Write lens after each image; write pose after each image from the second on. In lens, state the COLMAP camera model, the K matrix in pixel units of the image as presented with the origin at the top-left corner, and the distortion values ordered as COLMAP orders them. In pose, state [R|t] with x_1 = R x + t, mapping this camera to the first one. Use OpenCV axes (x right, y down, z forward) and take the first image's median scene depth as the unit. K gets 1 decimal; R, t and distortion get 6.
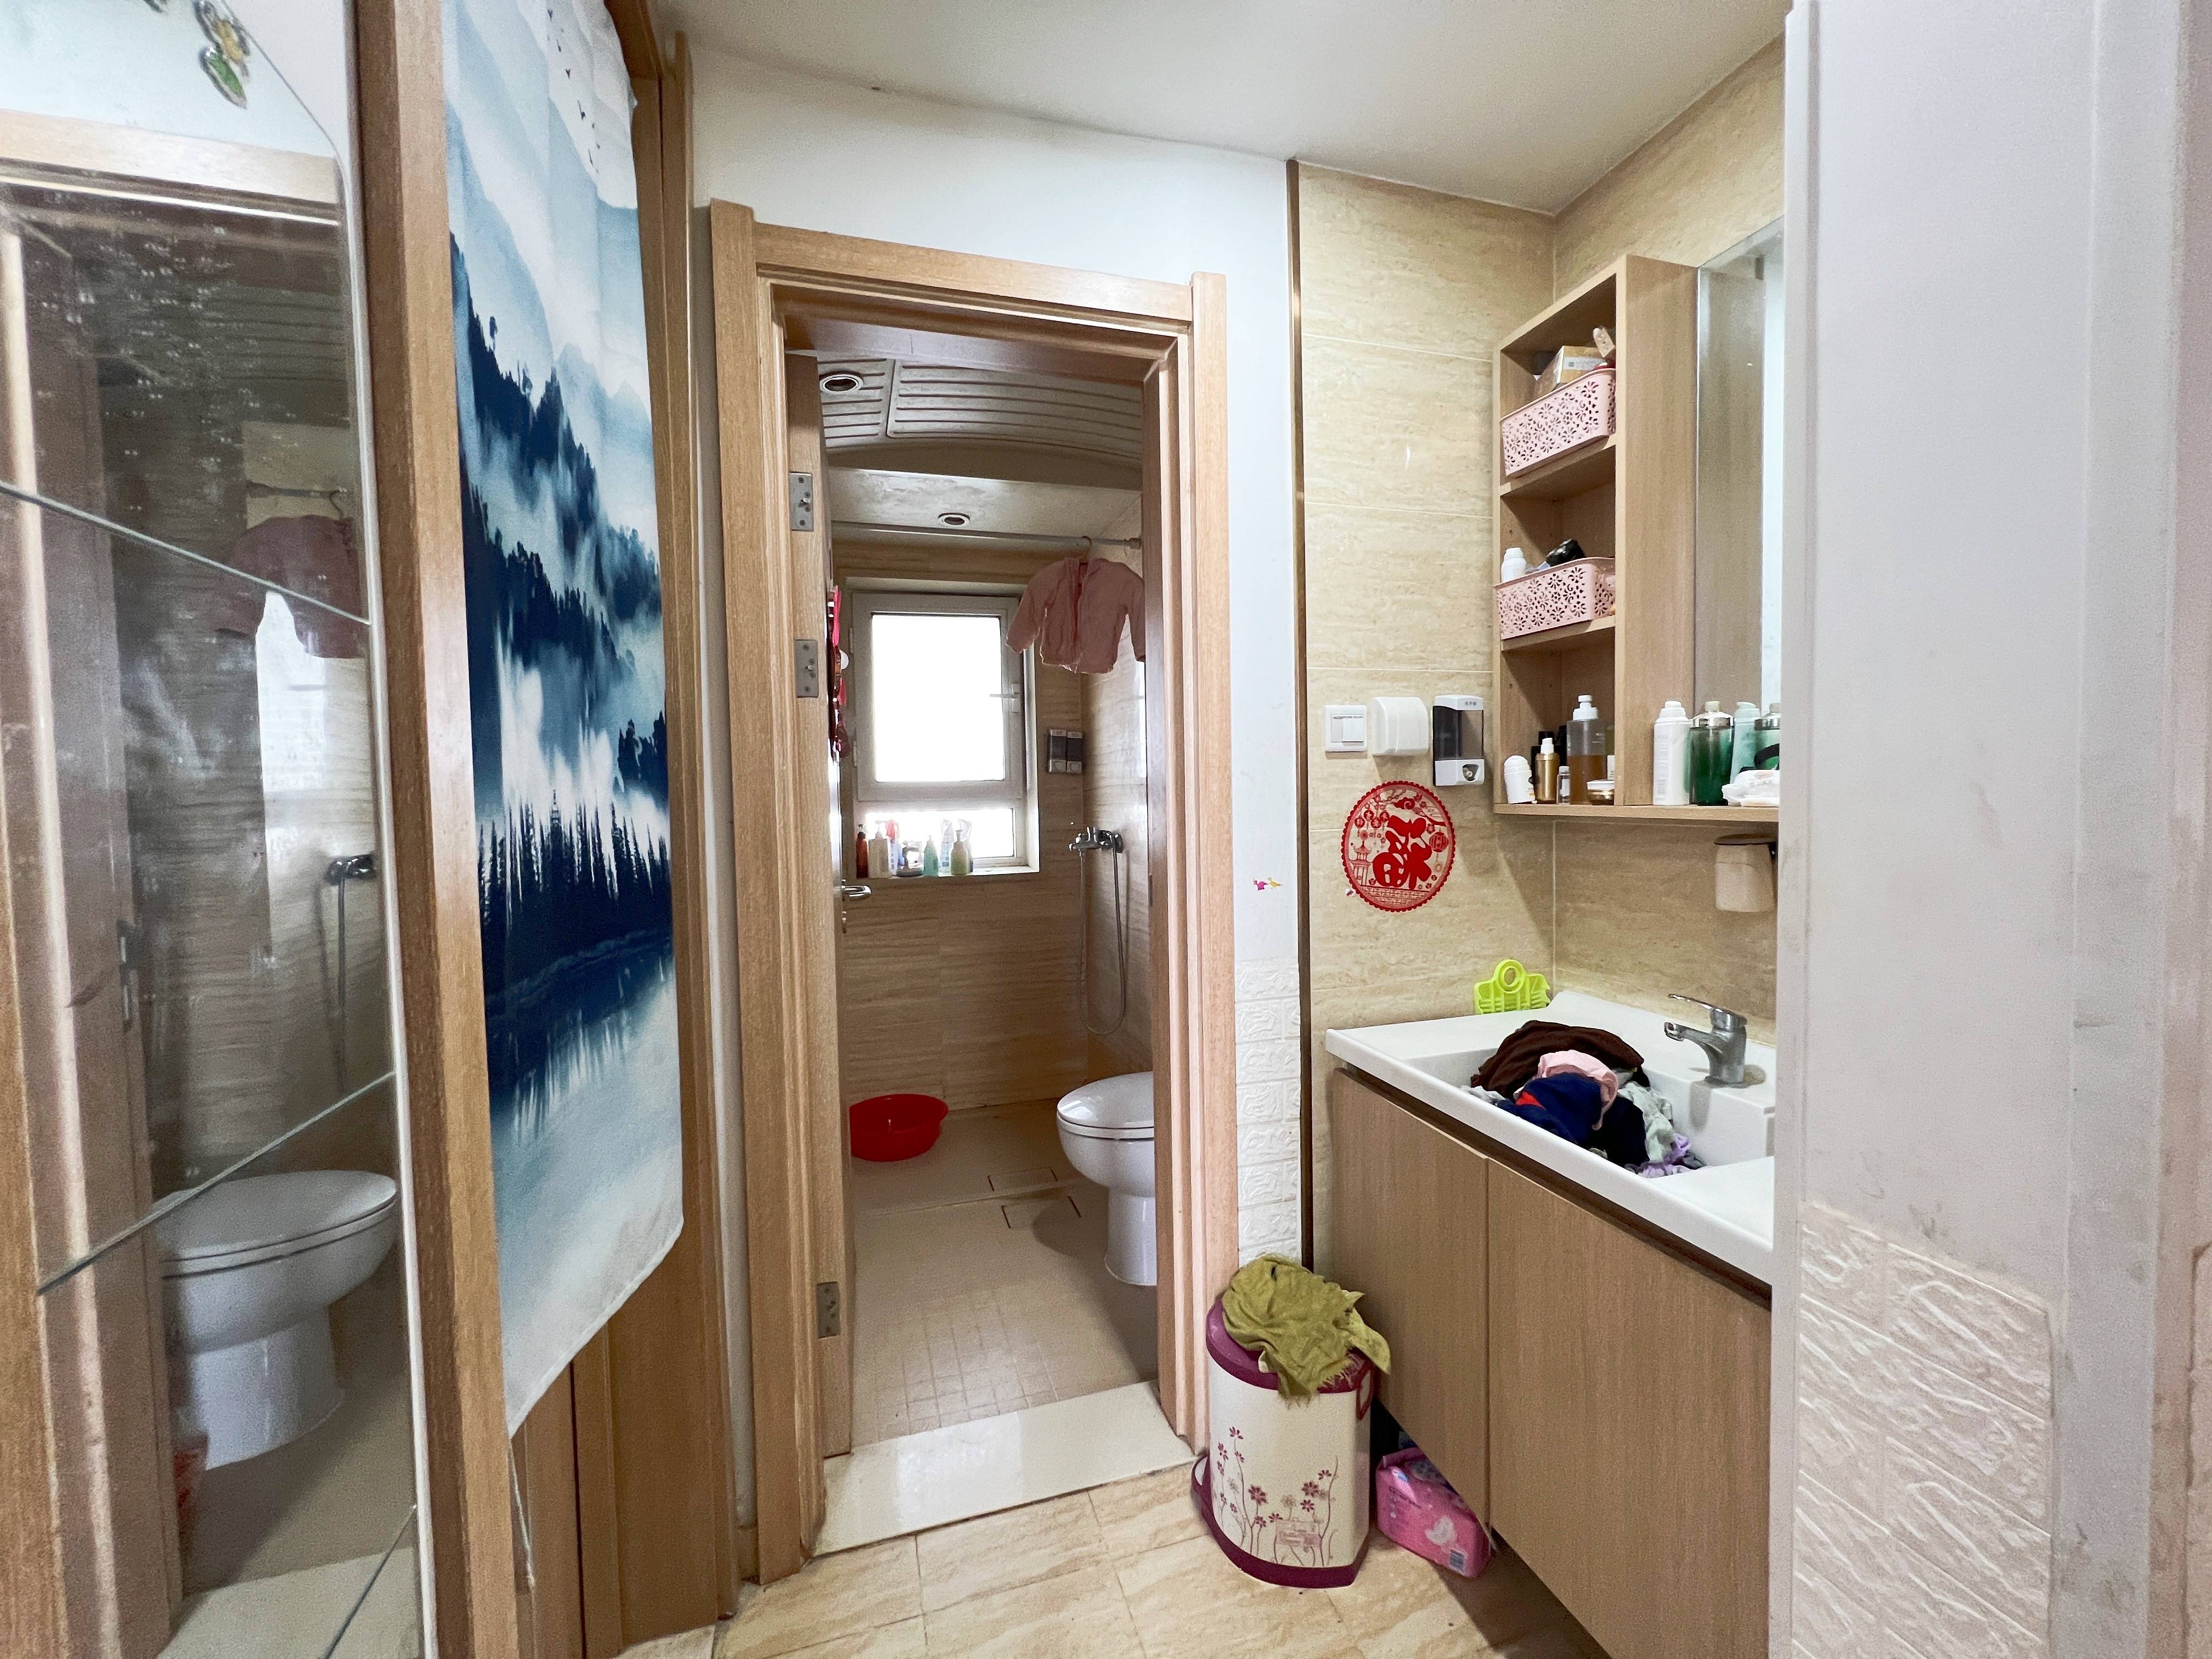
lens RADIAL K [[883.5, 0, 1103.6], [0, 883.5, 824.0], [0, 0, 1]] dist [-0.001192, 0.000695]
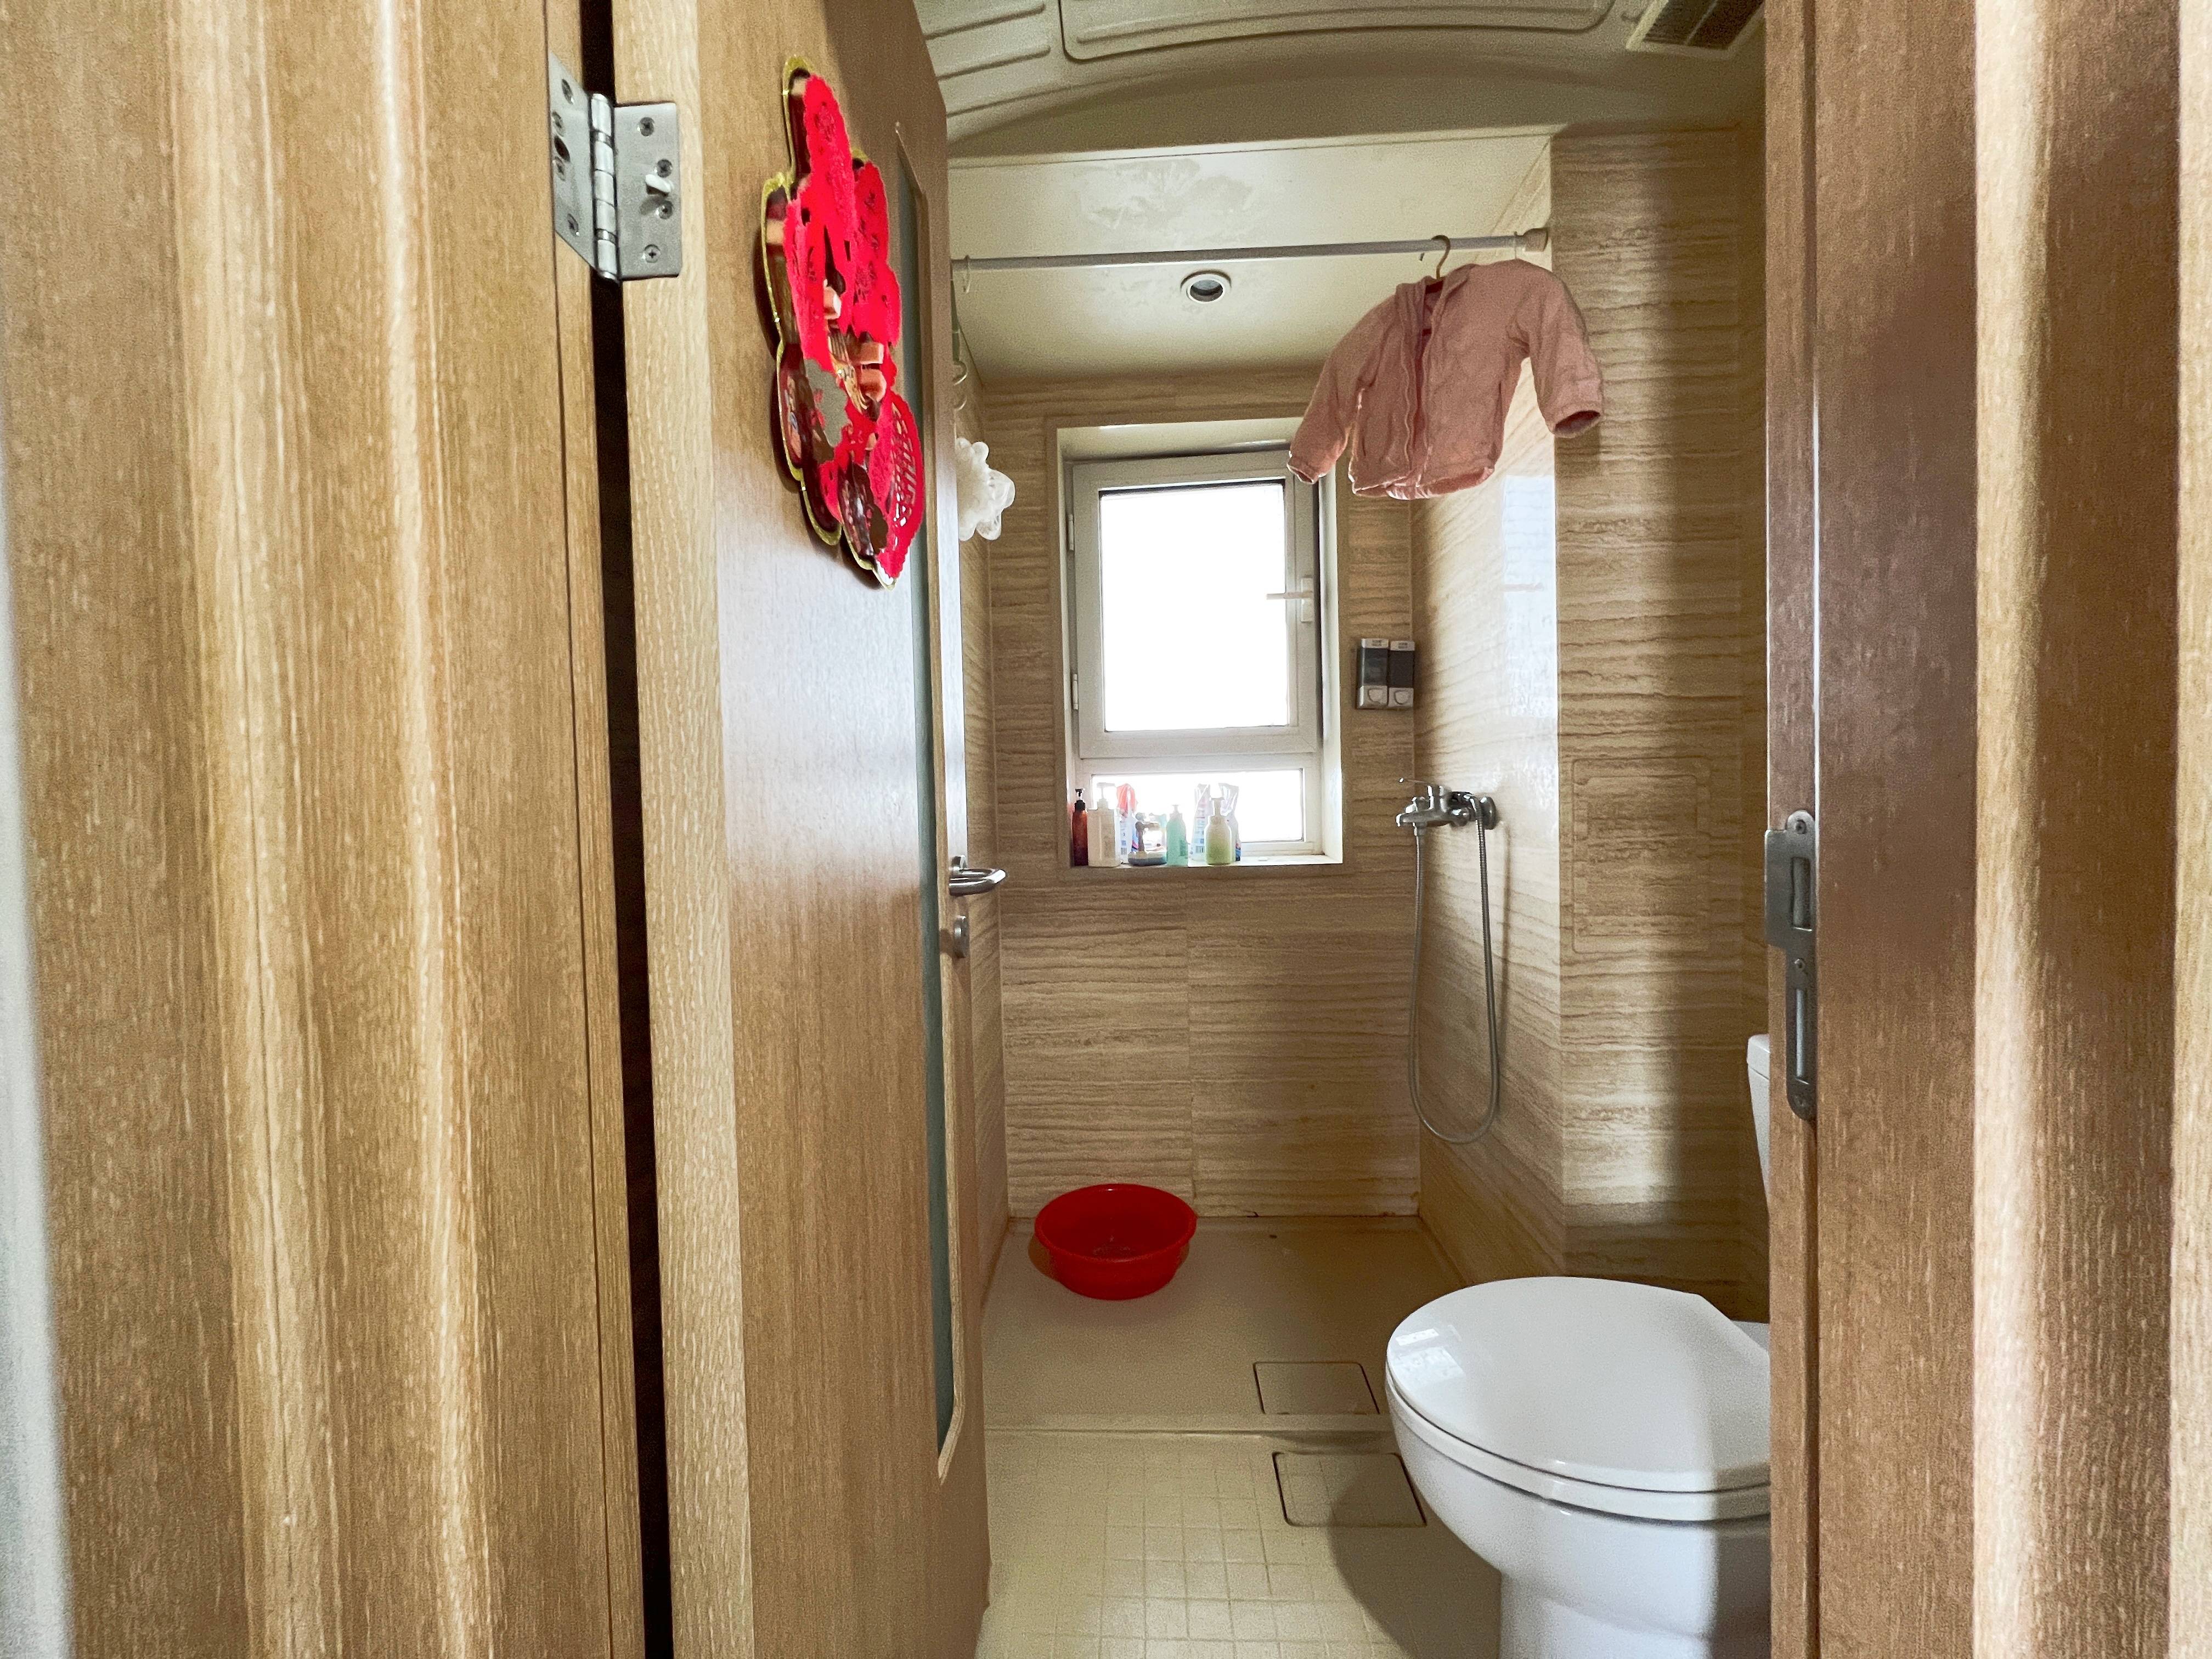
lens RADIAL K [[883.5, 0, 1103.6], [0, 883.5, 824.0], [0, 0, 1]] dist [-0.001192, 0.000695]
pose [[0.945769, 0.005312, -0.324798, -0.029344], [-0.006597, 0.999974, -0.002857, 0.029212], [0.324774, 0.004844, 0.945779, 0.342735]]
